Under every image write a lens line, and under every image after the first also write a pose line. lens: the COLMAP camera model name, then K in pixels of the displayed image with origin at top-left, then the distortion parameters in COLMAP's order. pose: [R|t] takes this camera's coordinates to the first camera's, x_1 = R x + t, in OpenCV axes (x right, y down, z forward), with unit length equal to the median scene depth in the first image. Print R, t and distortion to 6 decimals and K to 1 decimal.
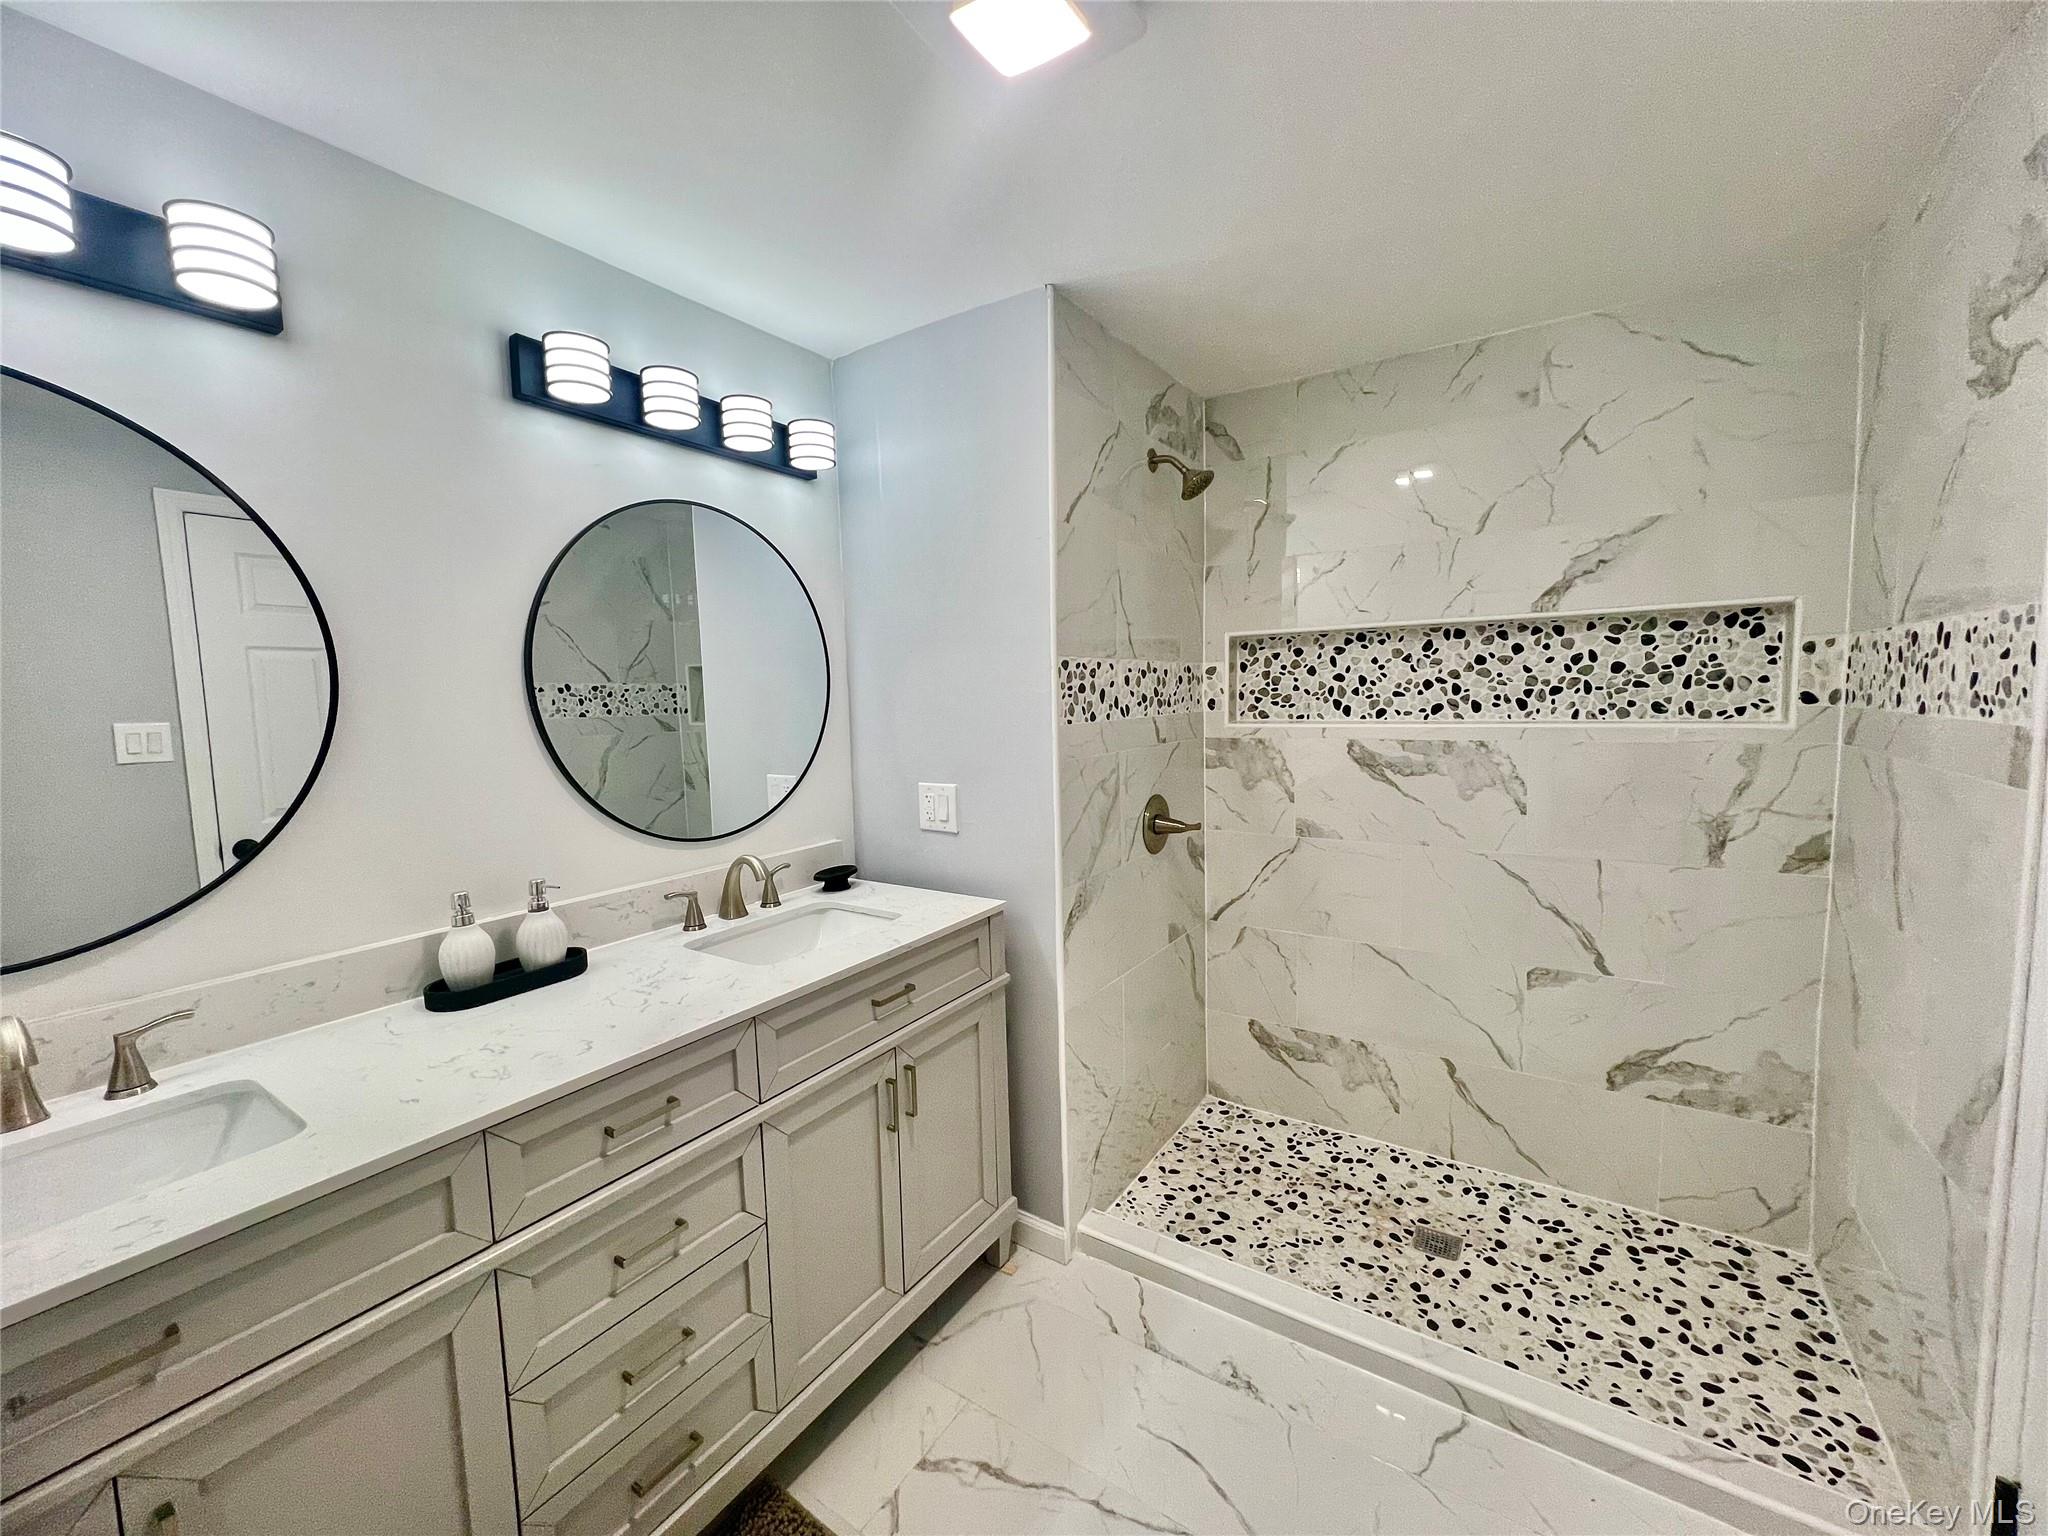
lens RADIAL K [[814.8, 0, 1027.9], [0, 814.8, 769.7], [0, 0, 1]] dist [-0.000961, 0.000041]
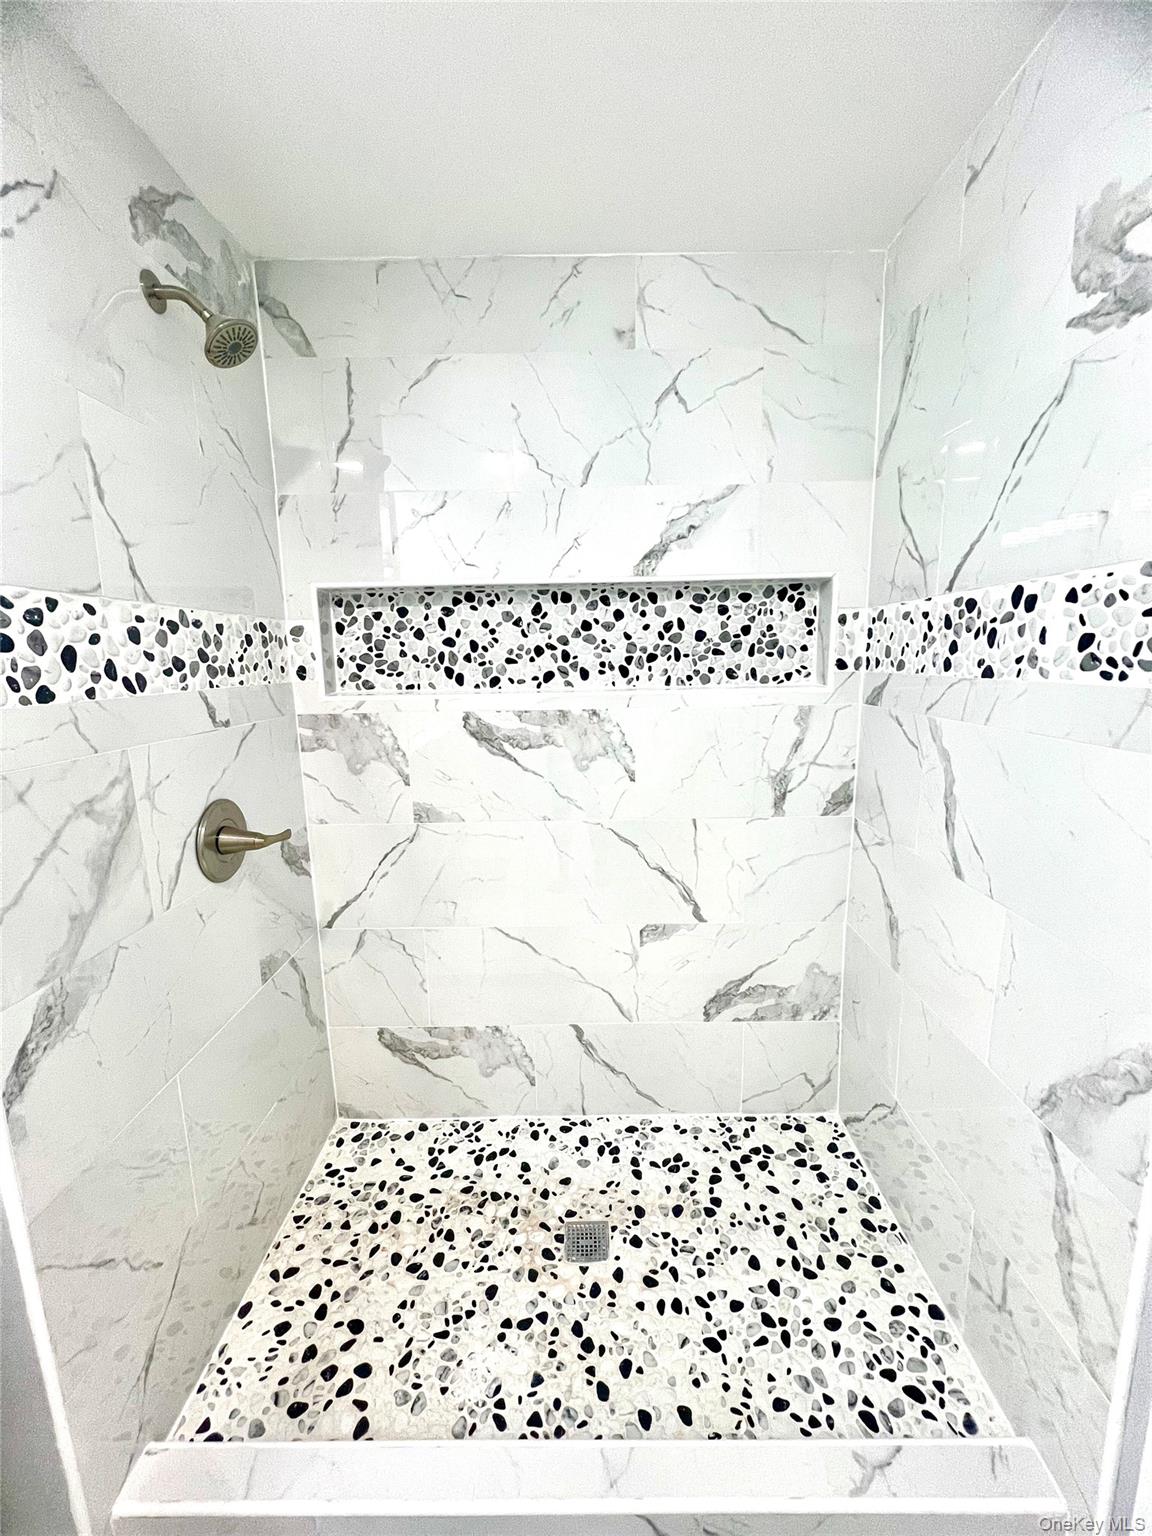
lens RADIAL K [[611.1, 0, 570.9], [0, 611.1, 766.8], [0, 0, 1]] dist [-0.000961, 0.000041]
pose [[0.846011, -0.085251, 0.526305, 0.147171], [0.048256, 0.995326, 0.083654, -0.029999], [-0.530977, -0.045375, 0.846171, 0.401330]]
